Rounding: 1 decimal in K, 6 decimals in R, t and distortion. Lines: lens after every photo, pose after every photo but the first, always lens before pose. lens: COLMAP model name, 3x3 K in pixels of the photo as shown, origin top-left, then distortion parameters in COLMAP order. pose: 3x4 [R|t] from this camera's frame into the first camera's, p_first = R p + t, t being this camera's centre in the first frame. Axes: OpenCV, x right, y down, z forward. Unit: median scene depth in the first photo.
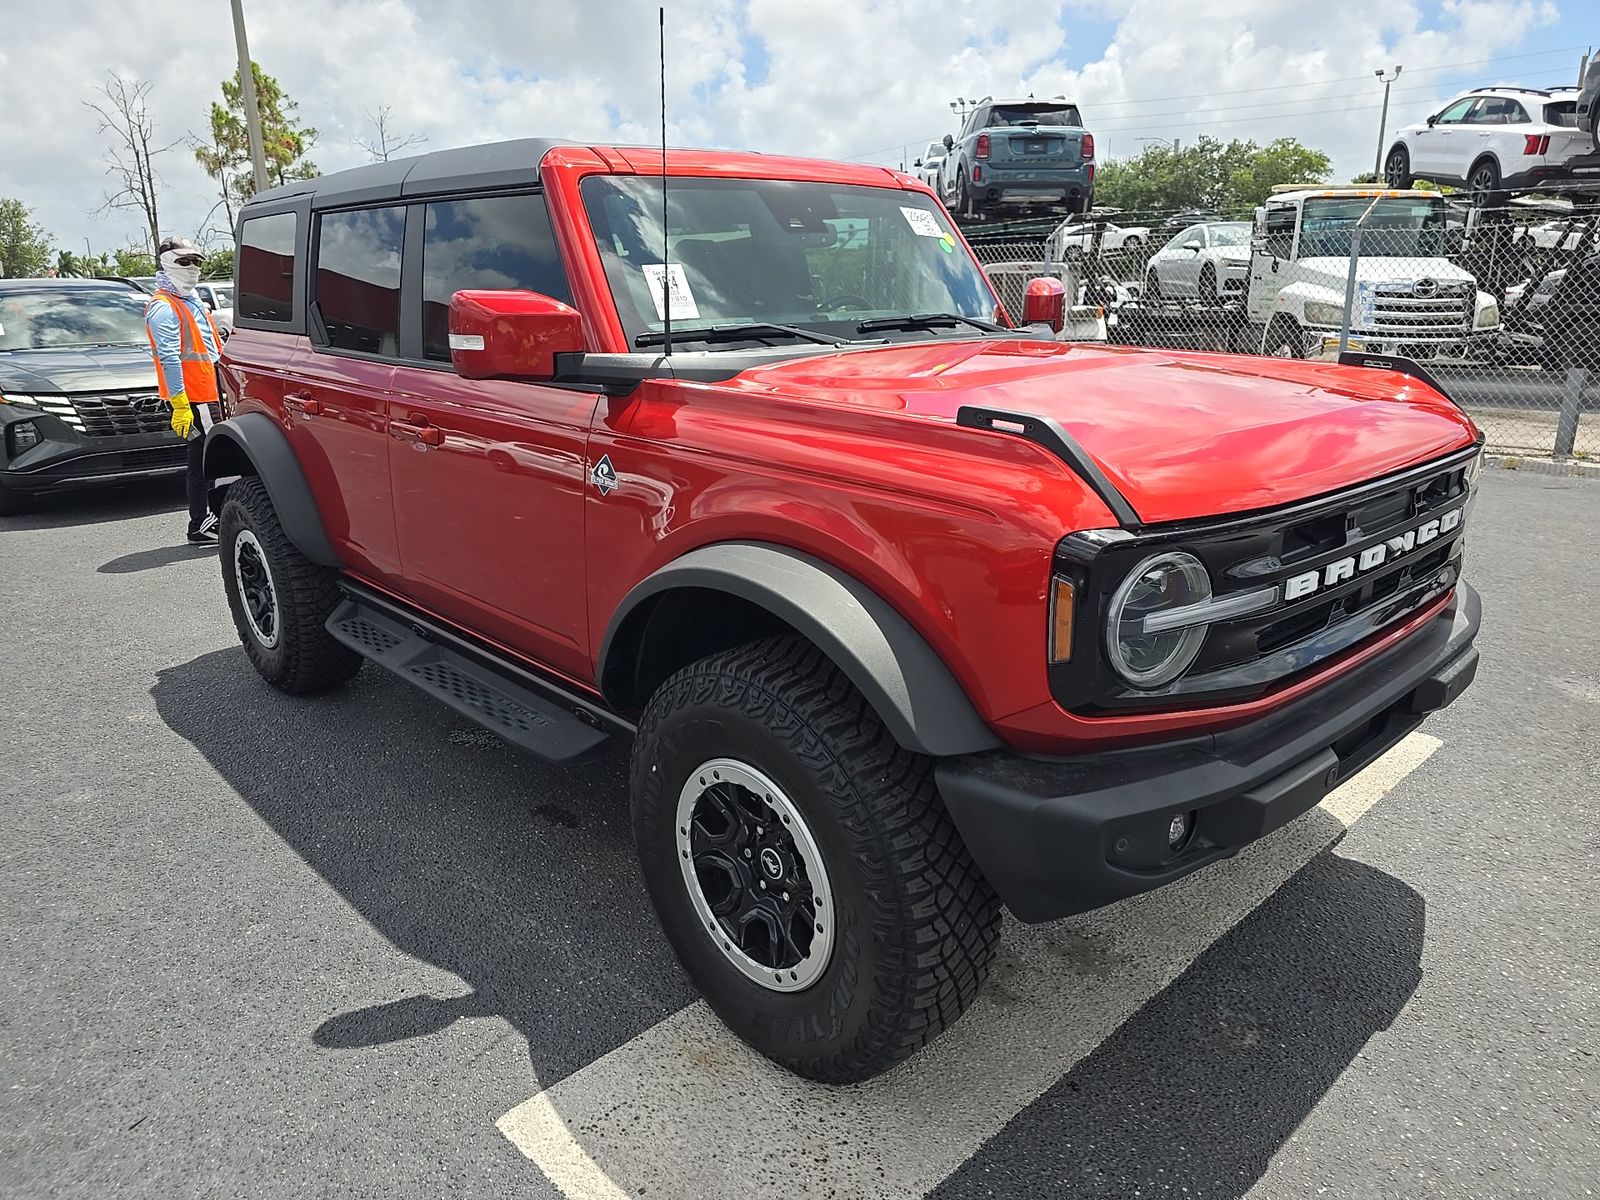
lens RADIAL K [[1084.2, 0, 800.0], [0, 1084.2, 600.0], [0, 0, 1]] dist [0.003703, 0.001718]
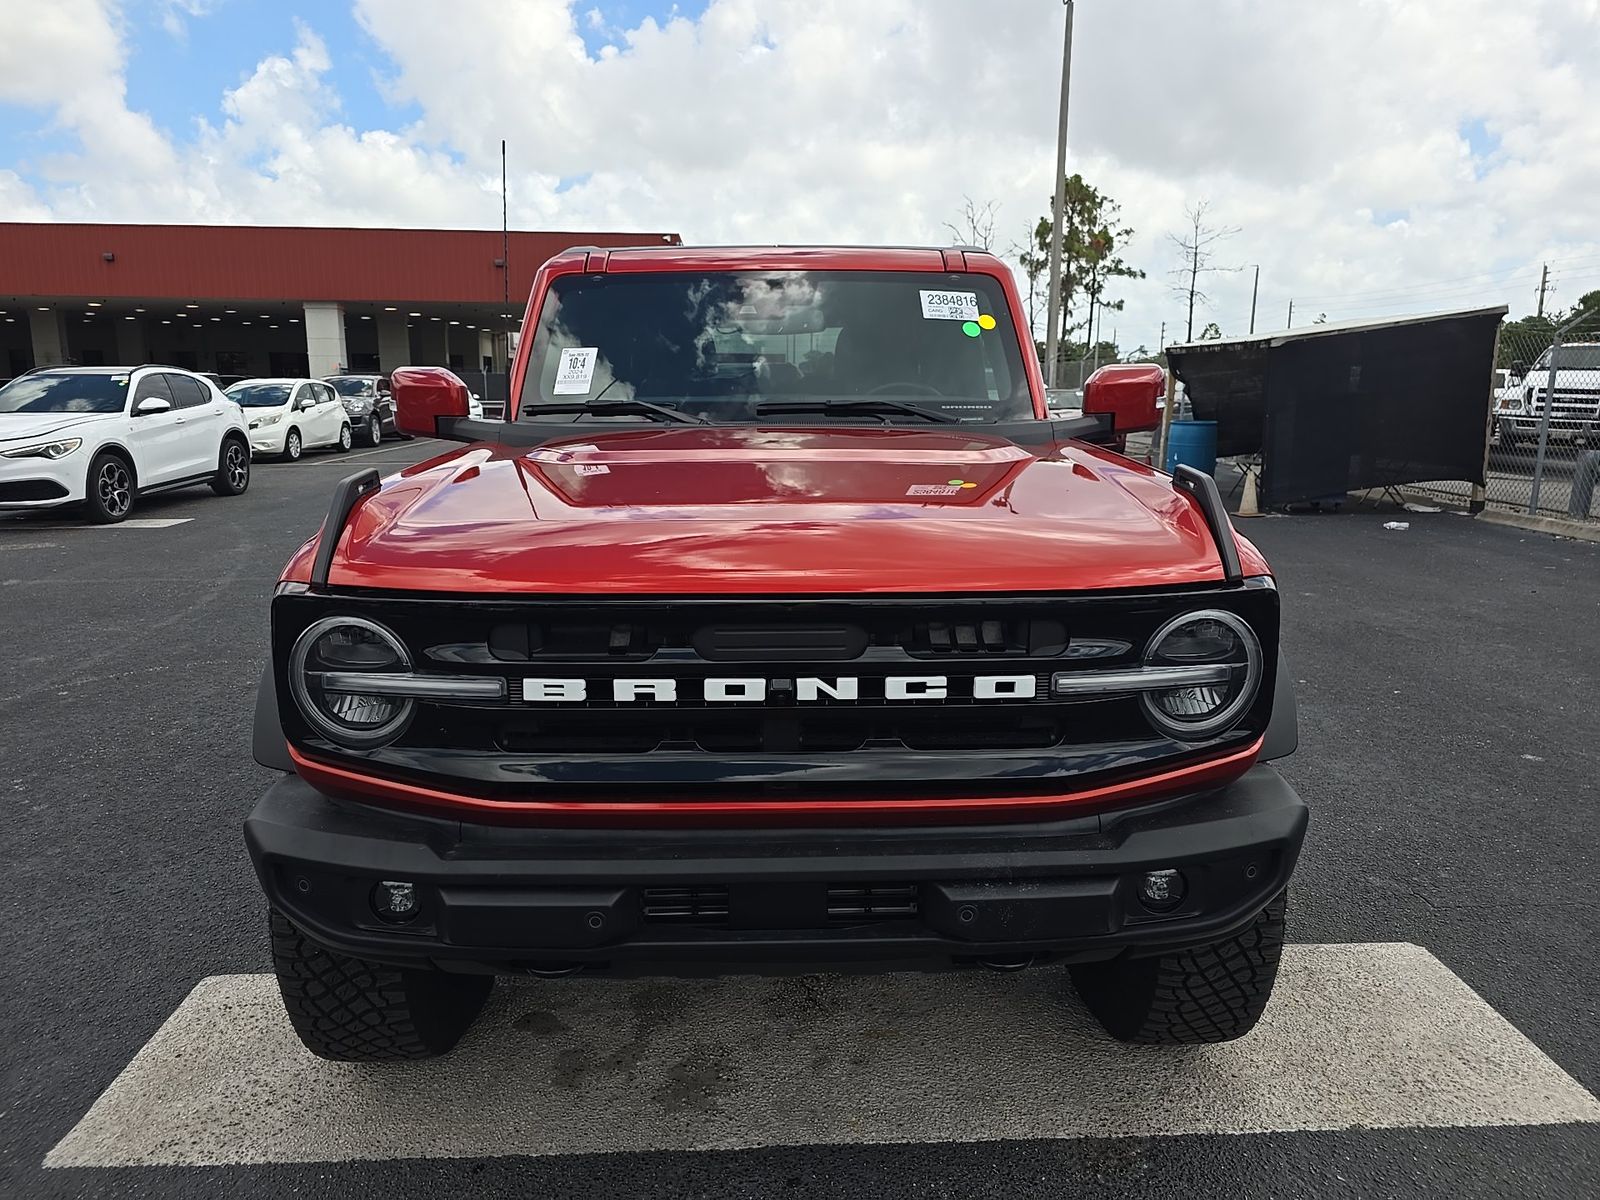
lens RADIAL K [[1107.4, 0, 800.5], [0, 1107.4, 620.8], [0, 0, 1]] dist [0.033382, -0.029163]
pose [[0.745756, 0.147834, -0.649610, 0.886578], [-0.190378, 0.981699, 0.004853, -0.082963], [0.638438, 0.120052, 0.760252, 0.300043]]
